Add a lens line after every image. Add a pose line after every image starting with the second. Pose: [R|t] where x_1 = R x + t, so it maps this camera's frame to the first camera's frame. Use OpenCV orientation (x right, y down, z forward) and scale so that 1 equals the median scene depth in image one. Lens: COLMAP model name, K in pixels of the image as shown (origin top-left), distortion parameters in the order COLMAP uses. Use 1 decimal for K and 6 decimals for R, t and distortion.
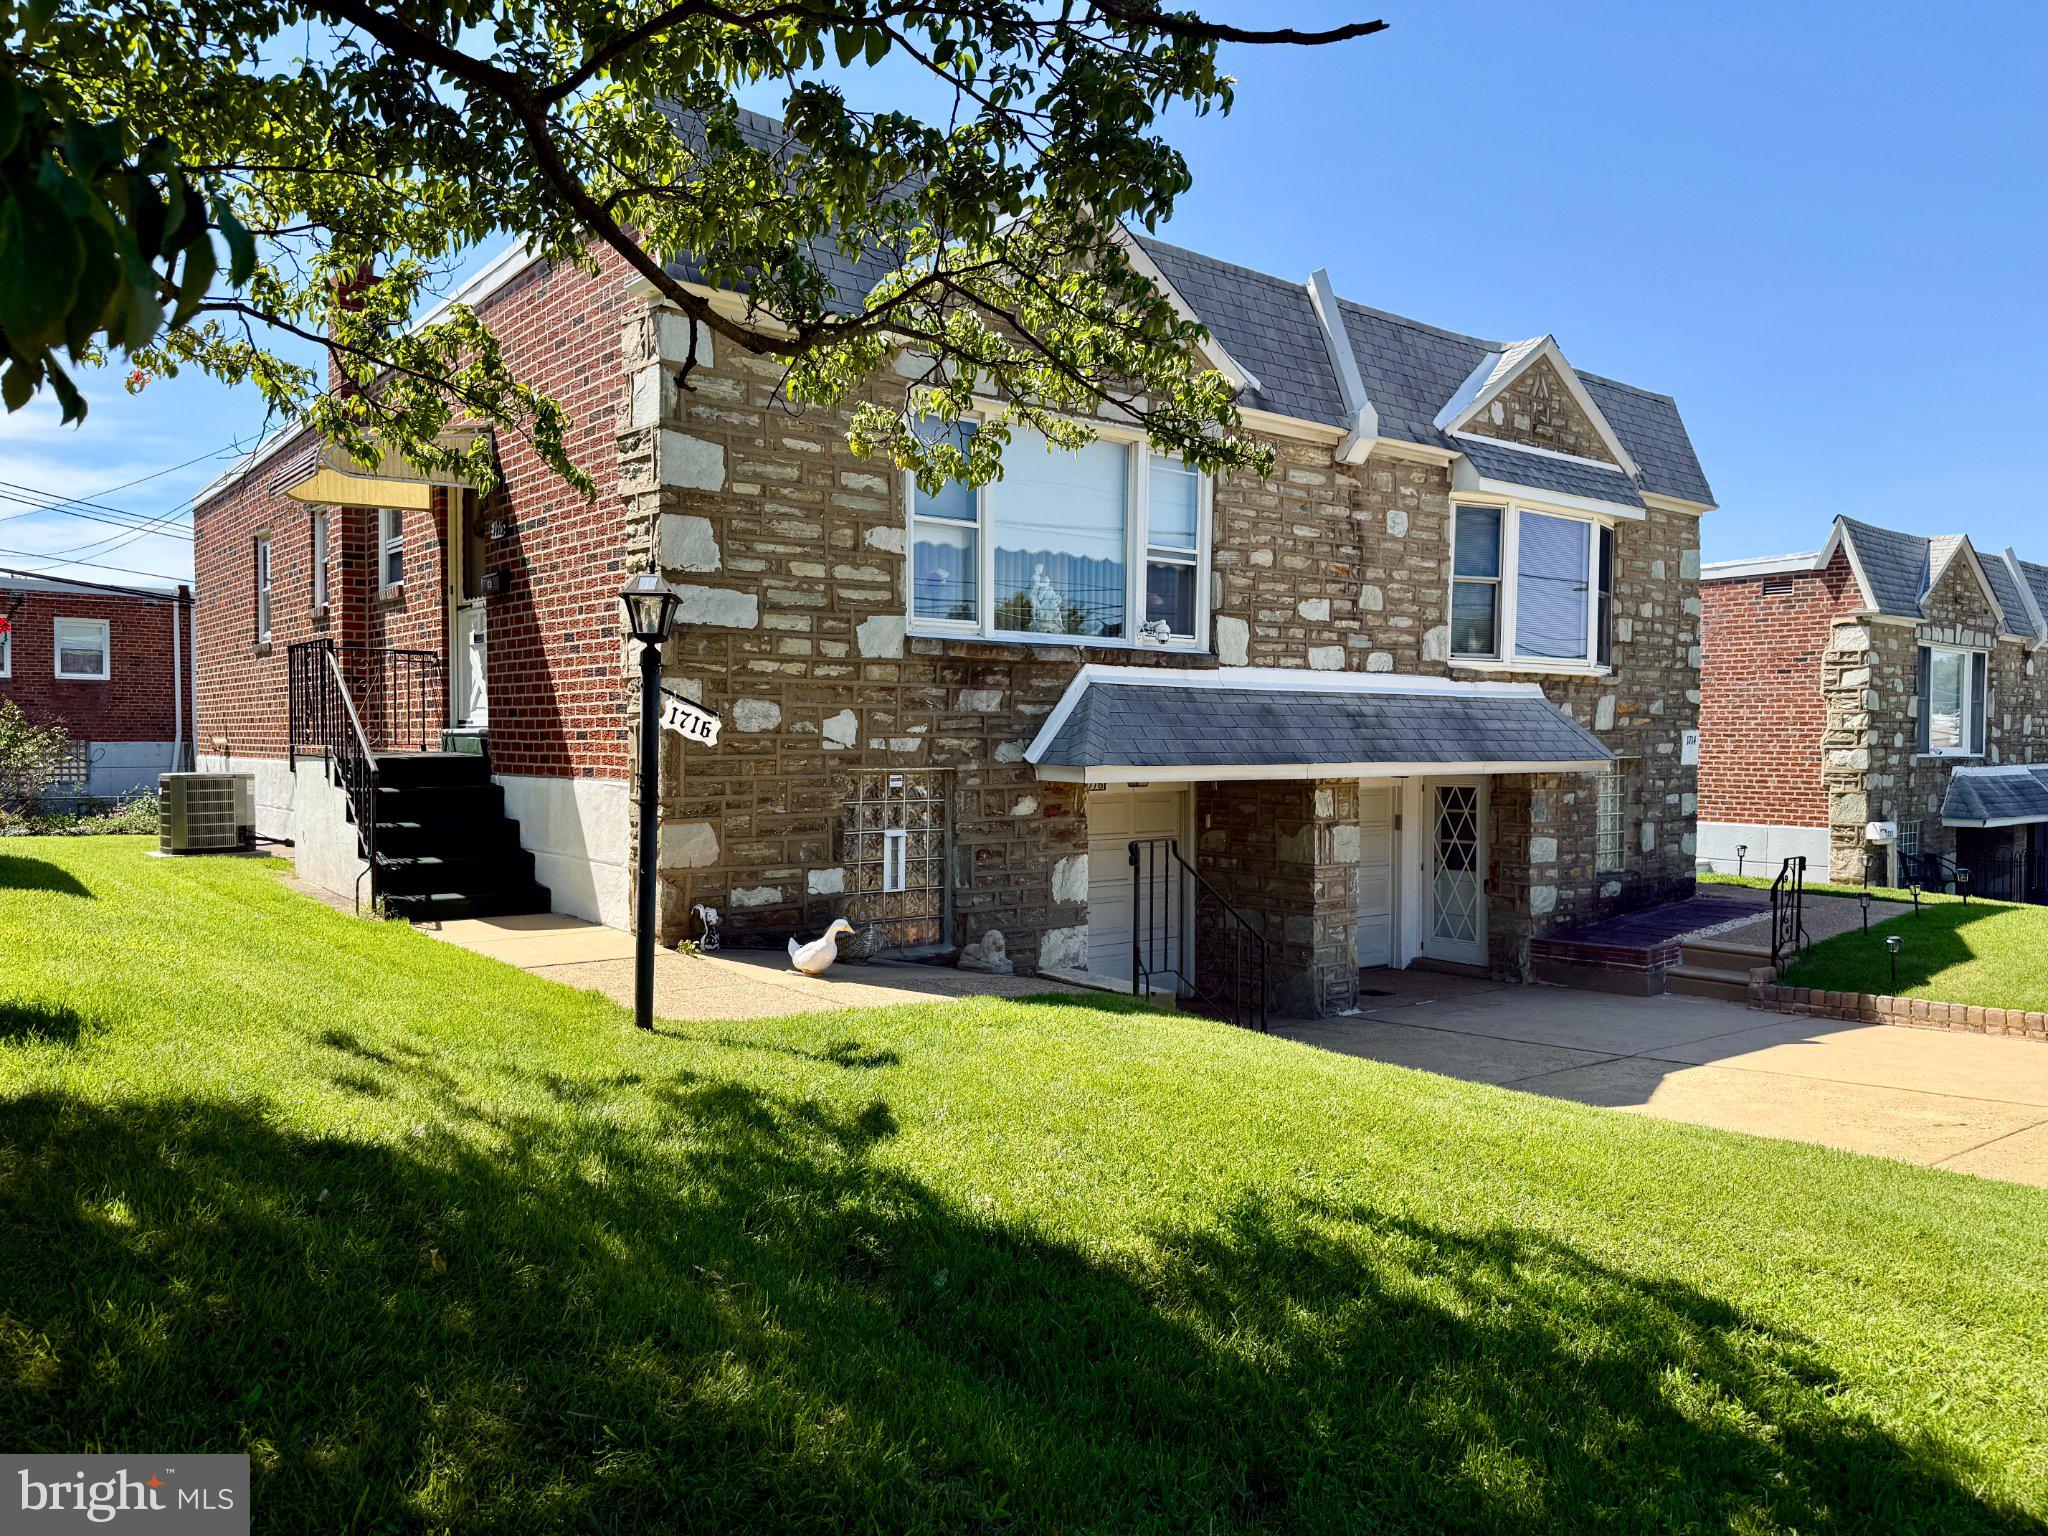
lens RADIAL K [[1445.4, 0, 1024.0], [0, 1445.4, 768.0], [0, 0, 1]] dist [0.044379, -0.054049]
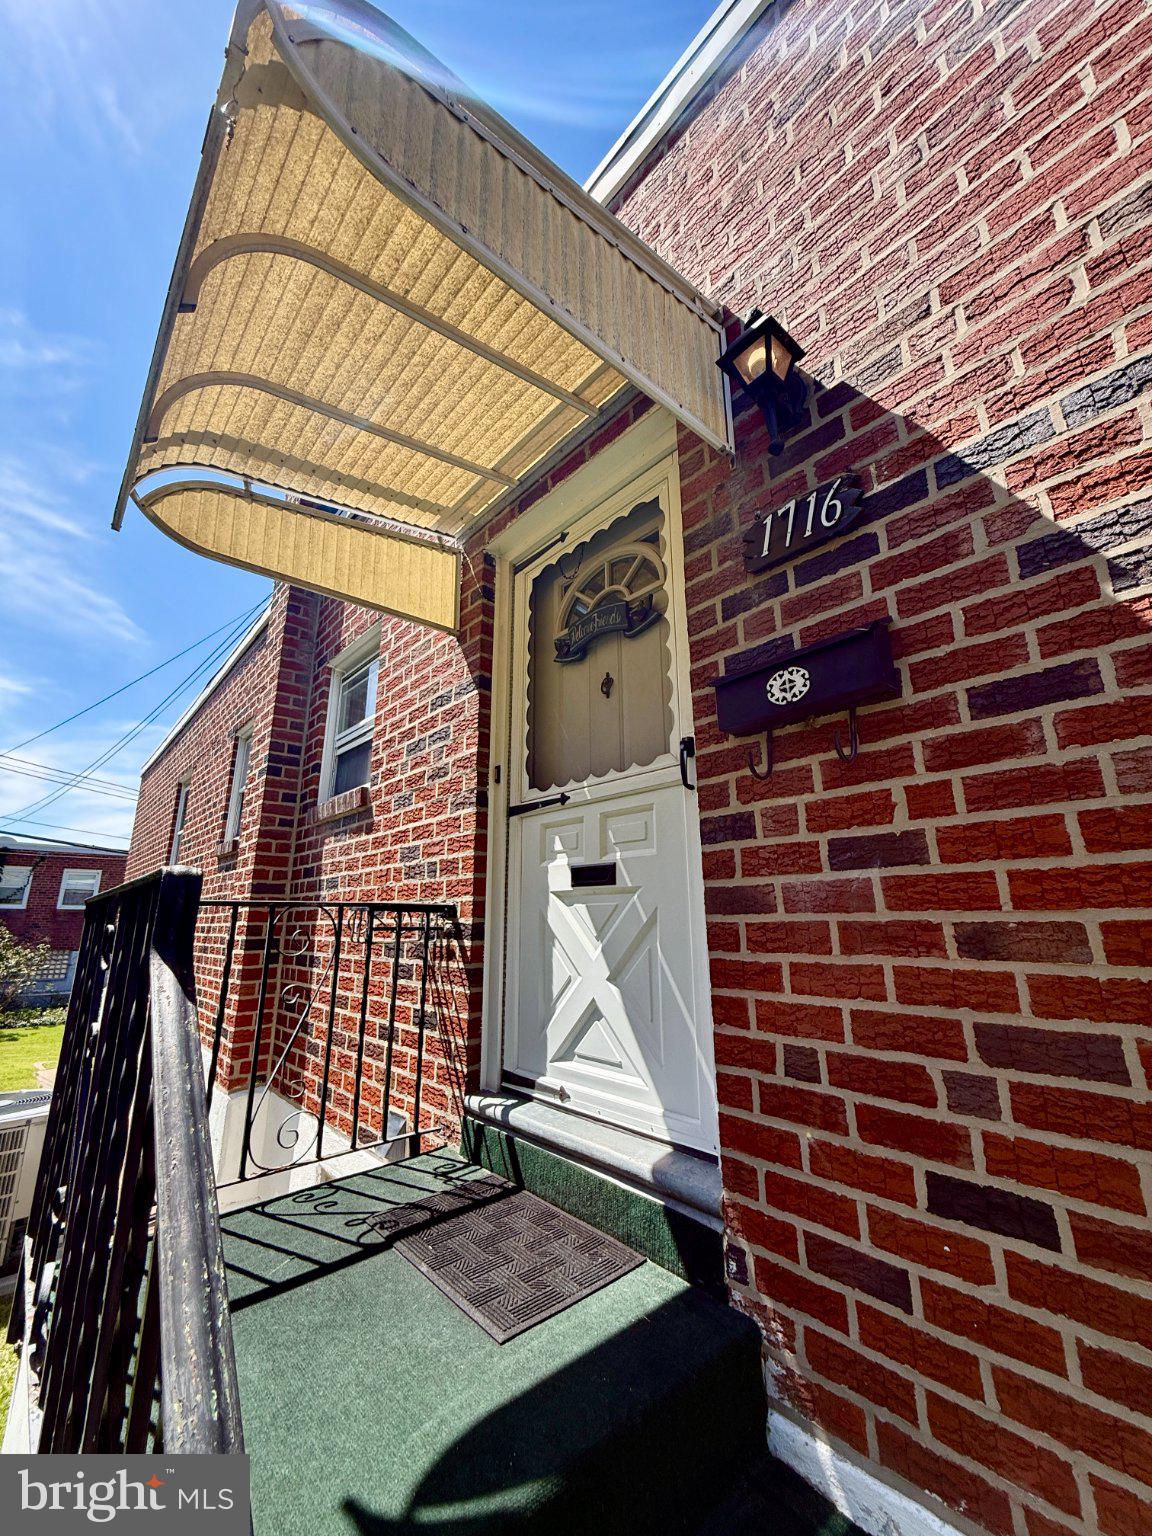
lens RADIAL K [[613.1, 0, 576.0], [0, 613.1, 768.0], [0, 0, 1]] dist [0.000568, -0.000350]
pose [[0.999005, 0.004416, 0.044384, -0.334108], [0.007635, 0.963468, -0.267714, -0.062283], [-0.043944, 0.267786, 0.962476, 0.713022]]
